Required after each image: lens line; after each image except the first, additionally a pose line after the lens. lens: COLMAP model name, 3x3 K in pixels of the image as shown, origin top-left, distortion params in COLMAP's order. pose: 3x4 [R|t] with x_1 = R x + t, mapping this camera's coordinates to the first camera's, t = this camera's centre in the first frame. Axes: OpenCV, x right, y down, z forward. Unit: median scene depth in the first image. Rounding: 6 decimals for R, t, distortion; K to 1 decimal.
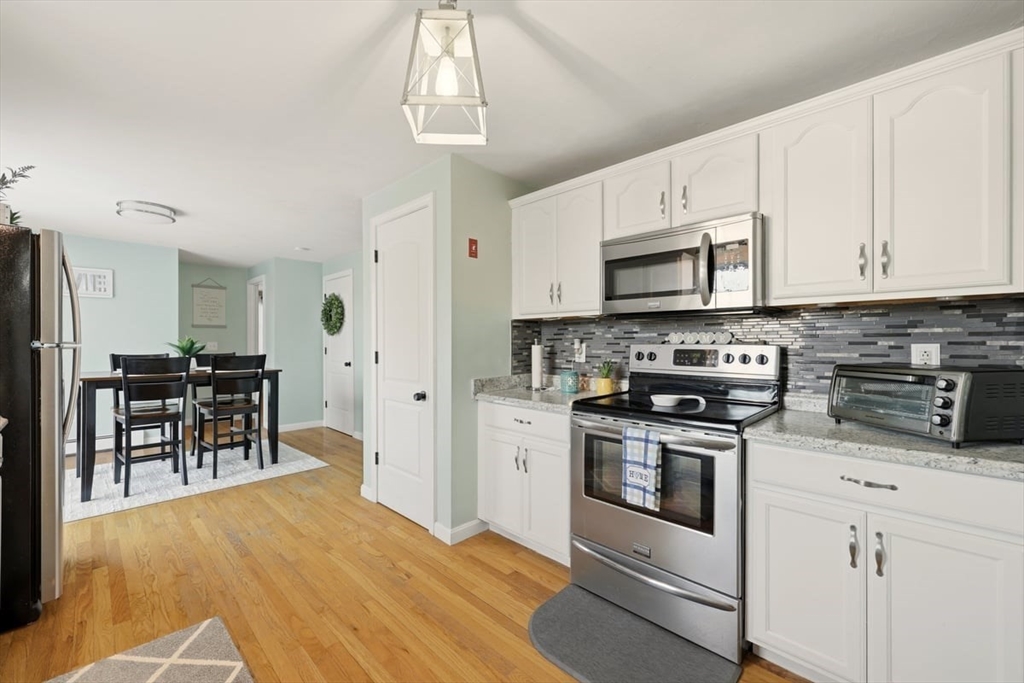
lens RADIAL K [[412.3, 0, 510.4], [0, 412.3, 342.0], [0, 0, 1]] dist [0.001617, -0.000601]
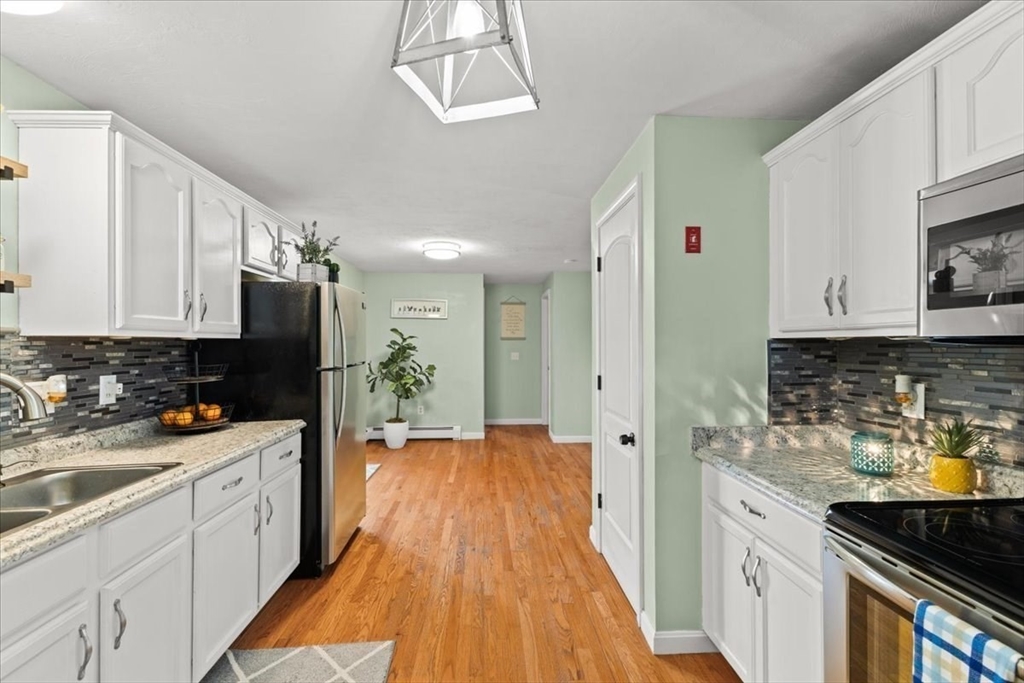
lens RADIAL K [[443.1, 0, 512.0], [0, 443.1, 345.0], [0, 0, 1]] dist [0.022405, -0.002030]
pose [[0.743004, 0.000217, -0.669287, 0.174828], [0.000098, 1.000000, 0.000433, -0.045852], [0.669287, -0.000388, 0.743004, 0.216537]]
